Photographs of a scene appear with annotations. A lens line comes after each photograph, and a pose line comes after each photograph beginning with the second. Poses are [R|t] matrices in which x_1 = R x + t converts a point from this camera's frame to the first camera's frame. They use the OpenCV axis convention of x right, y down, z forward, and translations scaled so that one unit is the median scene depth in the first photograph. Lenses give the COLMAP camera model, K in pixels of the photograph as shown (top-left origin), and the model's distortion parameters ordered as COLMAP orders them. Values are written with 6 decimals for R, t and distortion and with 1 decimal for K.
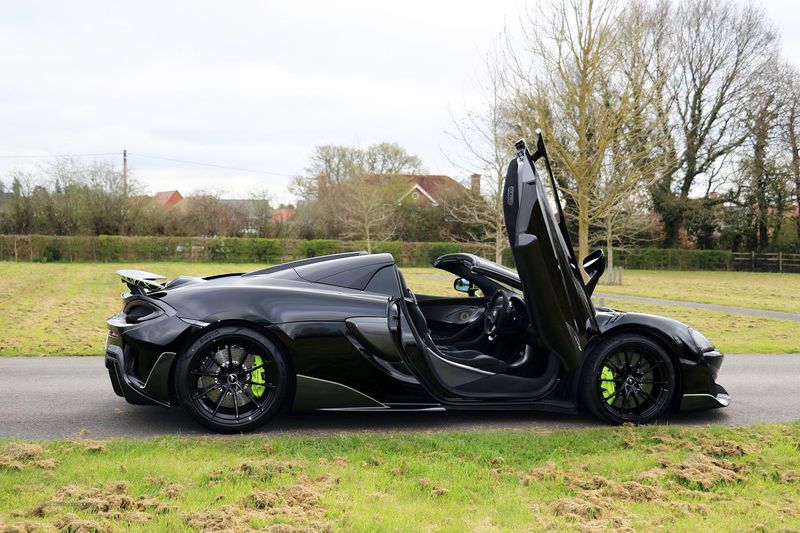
lens RADIAL K [[1214.1, 0, 400.0], [0, 1214.1, 266.5], [0, 0, 1]] dist [-0.039957, 0.657337]
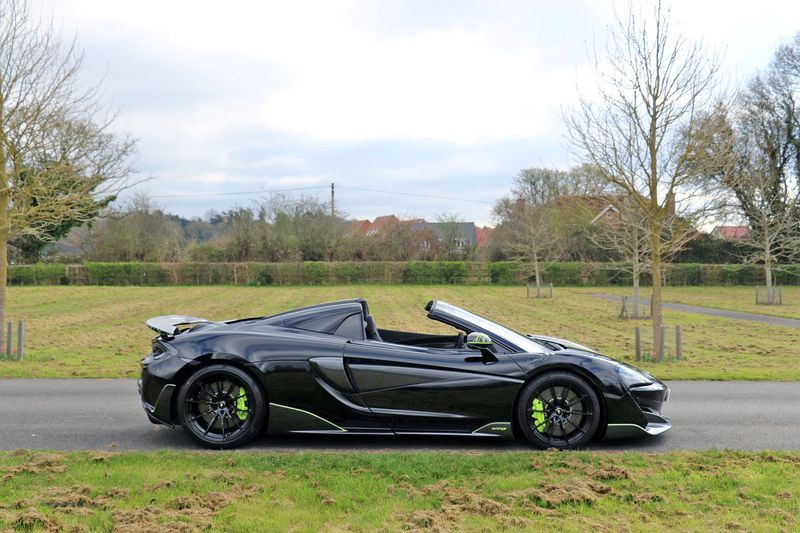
lens RADIAL K [[1214.1, 0, 400.0], [0, 1214.1, 266.5], [0, 0, 1]] dist [-0.039957, 0.657337]
pose [[0.964114, -0.013419, -0.265148, 0.354487], [0.013113, 0.999910, -0.002922, -0.043270], [0.265163, -0.000659, 0.964203, -0.158531]]
